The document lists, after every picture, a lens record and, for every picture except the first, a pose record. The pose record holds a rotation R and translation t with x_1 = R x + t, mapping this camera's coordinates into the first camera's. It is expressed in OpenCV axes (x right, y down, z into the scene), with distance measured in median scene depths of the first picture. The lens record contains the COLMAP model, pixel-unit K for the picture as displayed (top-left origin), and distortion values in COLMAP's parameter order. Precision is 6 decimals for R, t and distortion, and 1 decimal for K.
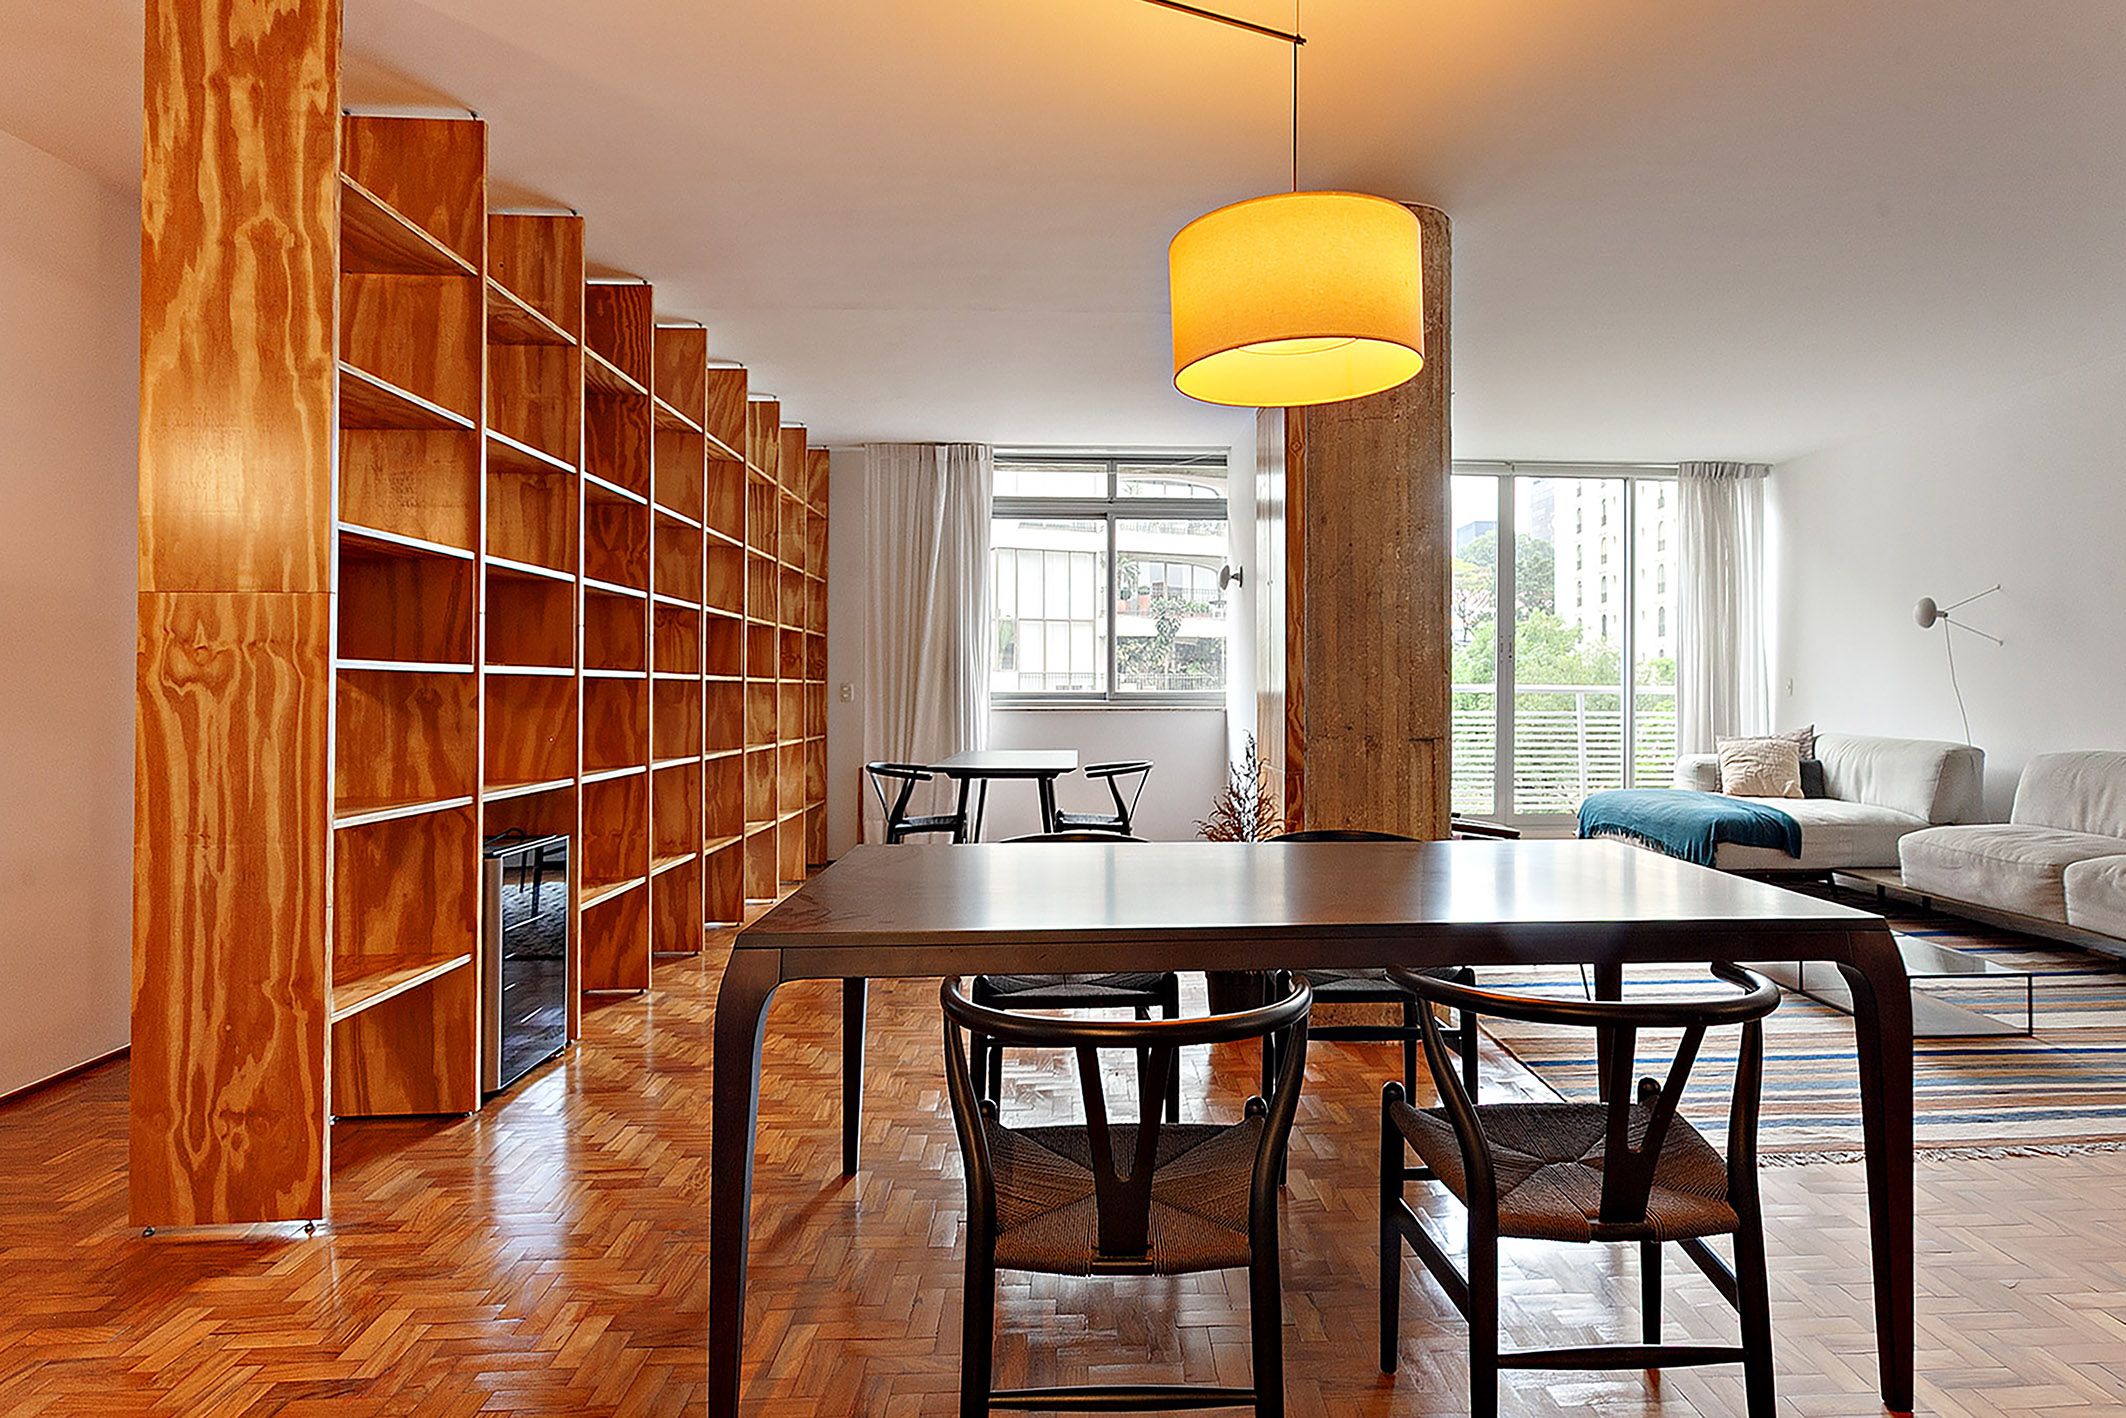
lens RADIAL K [[1319.5, 0, 1023.4], [0, 1319.5, 678.6], [0, 0, 1]] dist [0.004102, 0.004794]
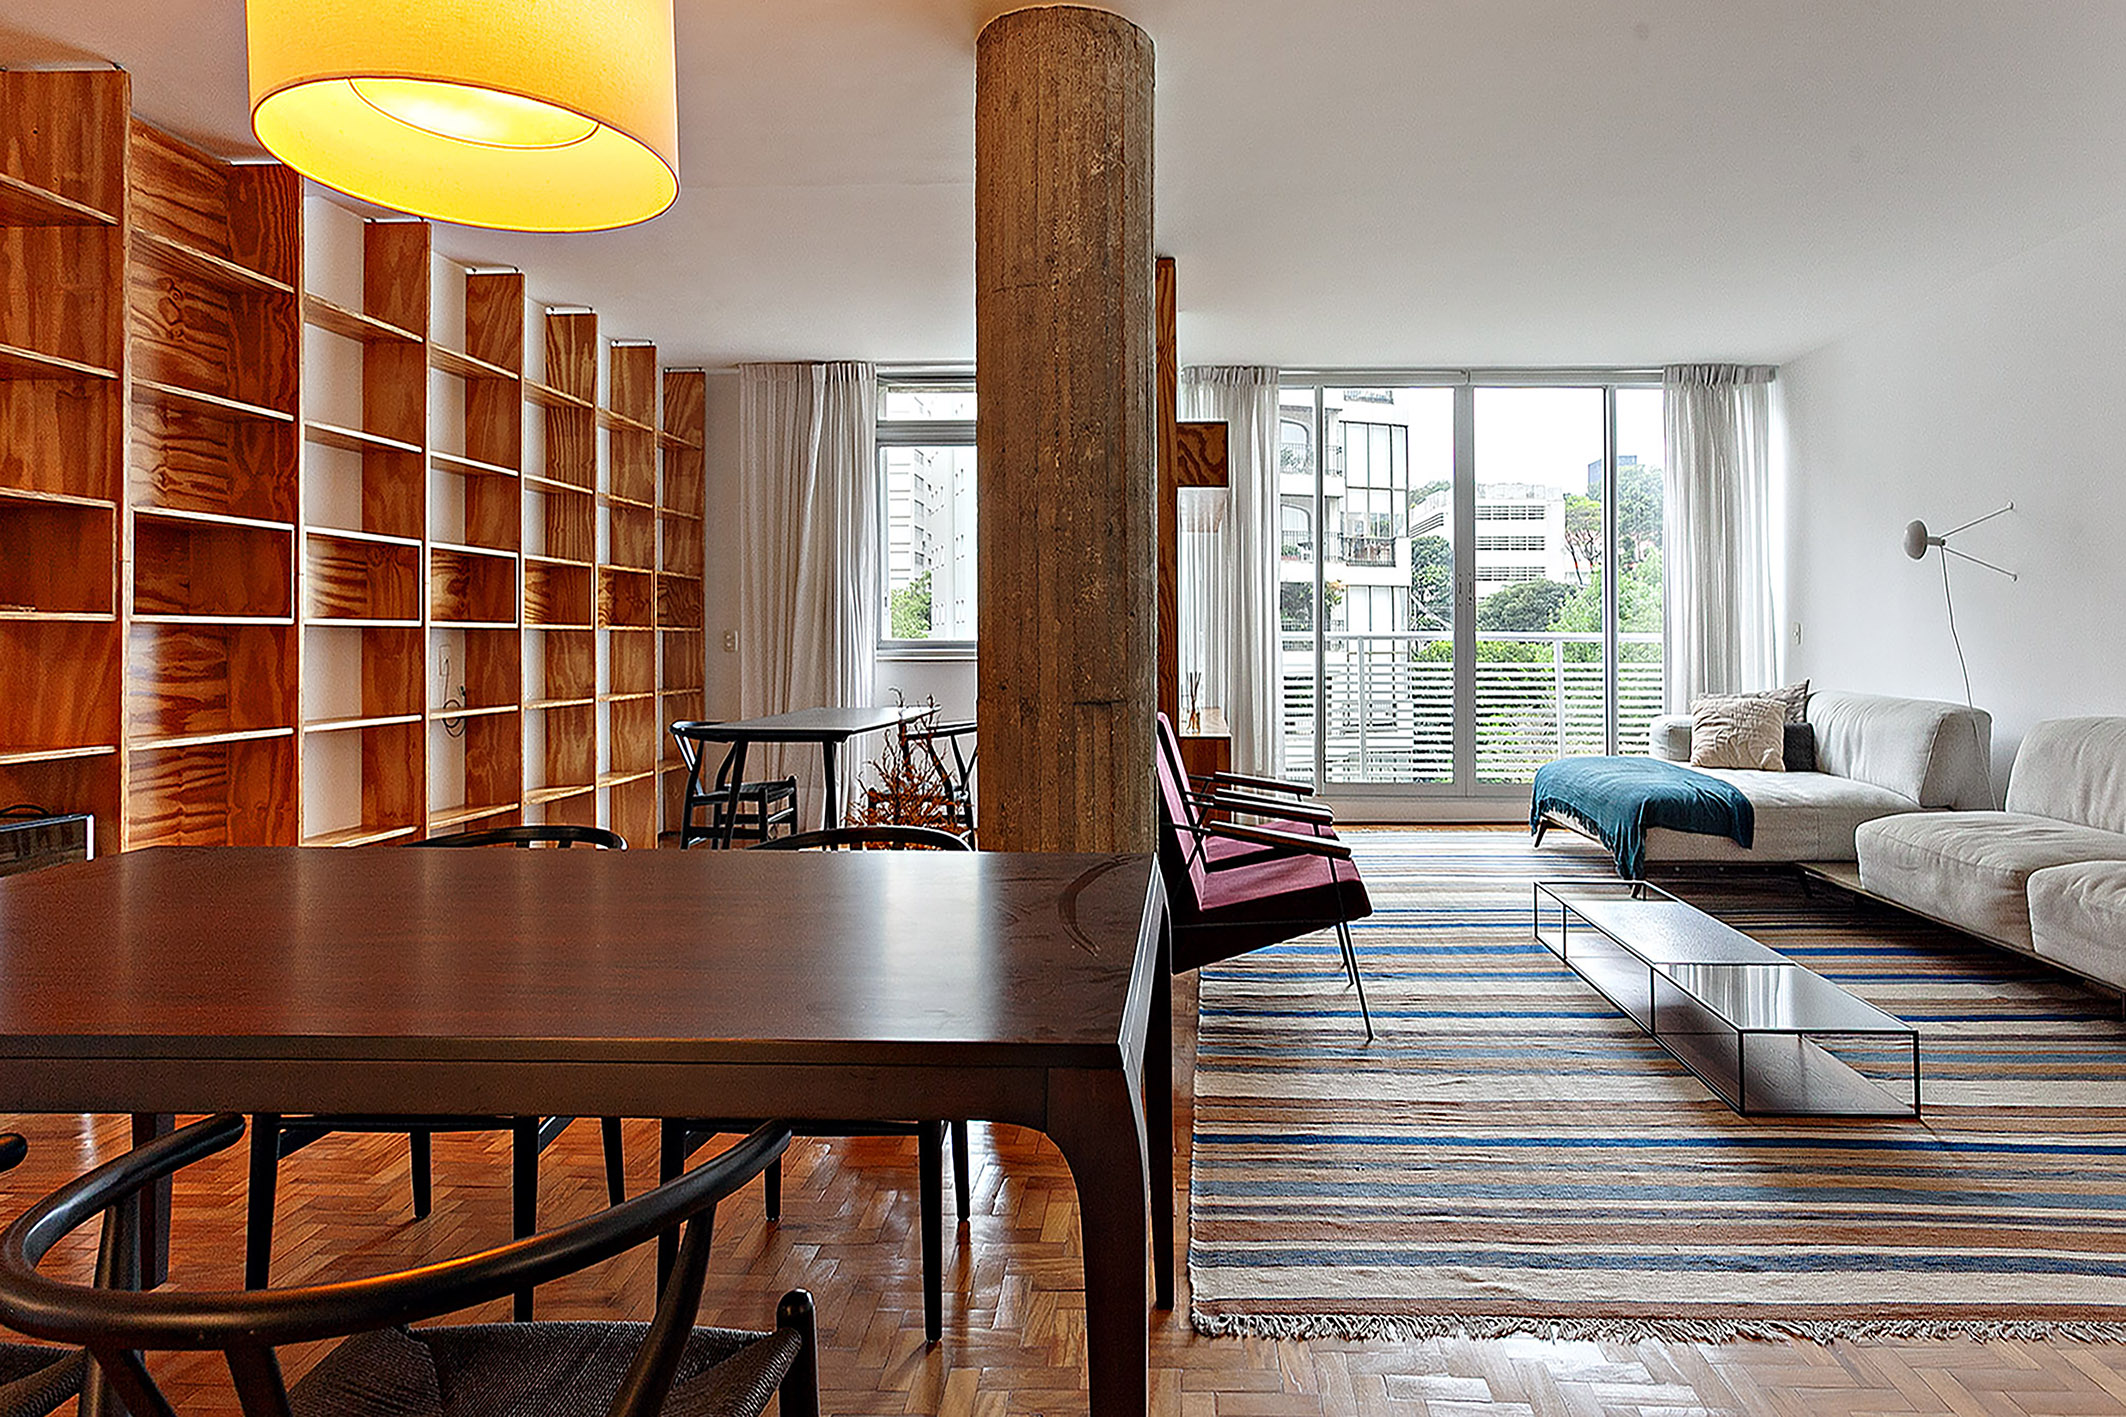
lens RADIAL K [[1319.5, 0, 1095.1], [0, 1319.5, 616.4], [0, 0, 1]] dist [0.004102, 0.004794]
pose [[0.996099, -0.002197, -0.088212, 0.261209], [0.001480, 0.999965, -0.008201, 0.001792], [0.088227, 0.008039, 0.996068, 0.167298]]
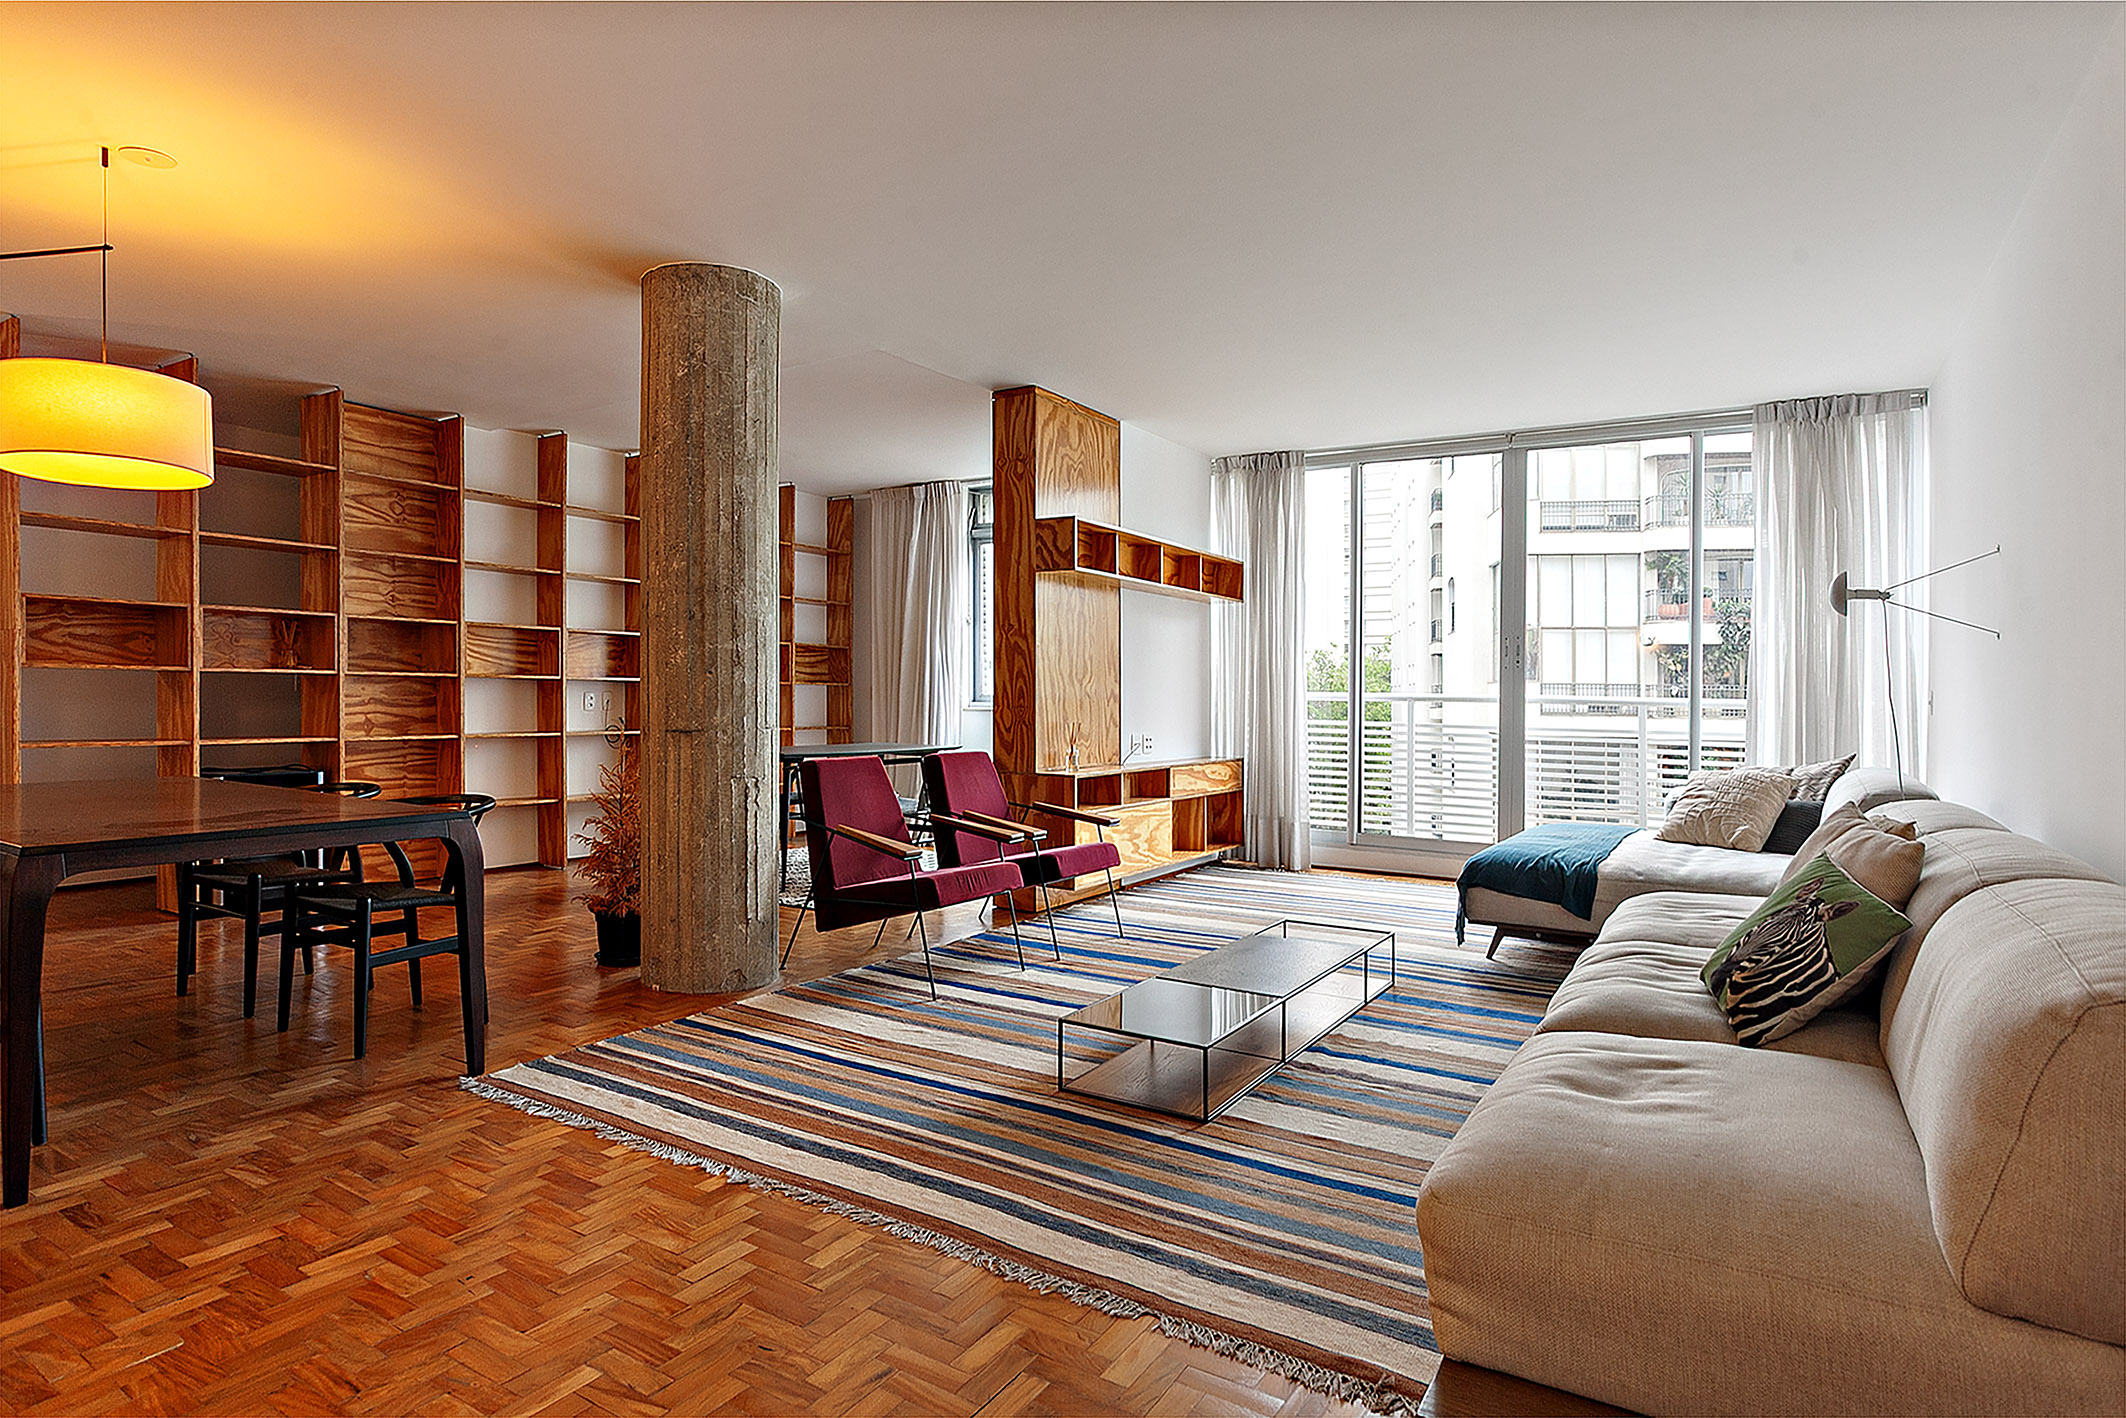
lens RADIAL K [[1180.3, 0, 972.0], [0, 1180.3, 712.7], [0, 0, 1]] dist [-0.020686, 0.005842]
pose [[0.783827, 0.022059, -0.620587, 0.705699], [-0.009849, 0.999685, 0.023095, 0.002652], [0.620901, -0.011990, 0.783797, 0.236090]]
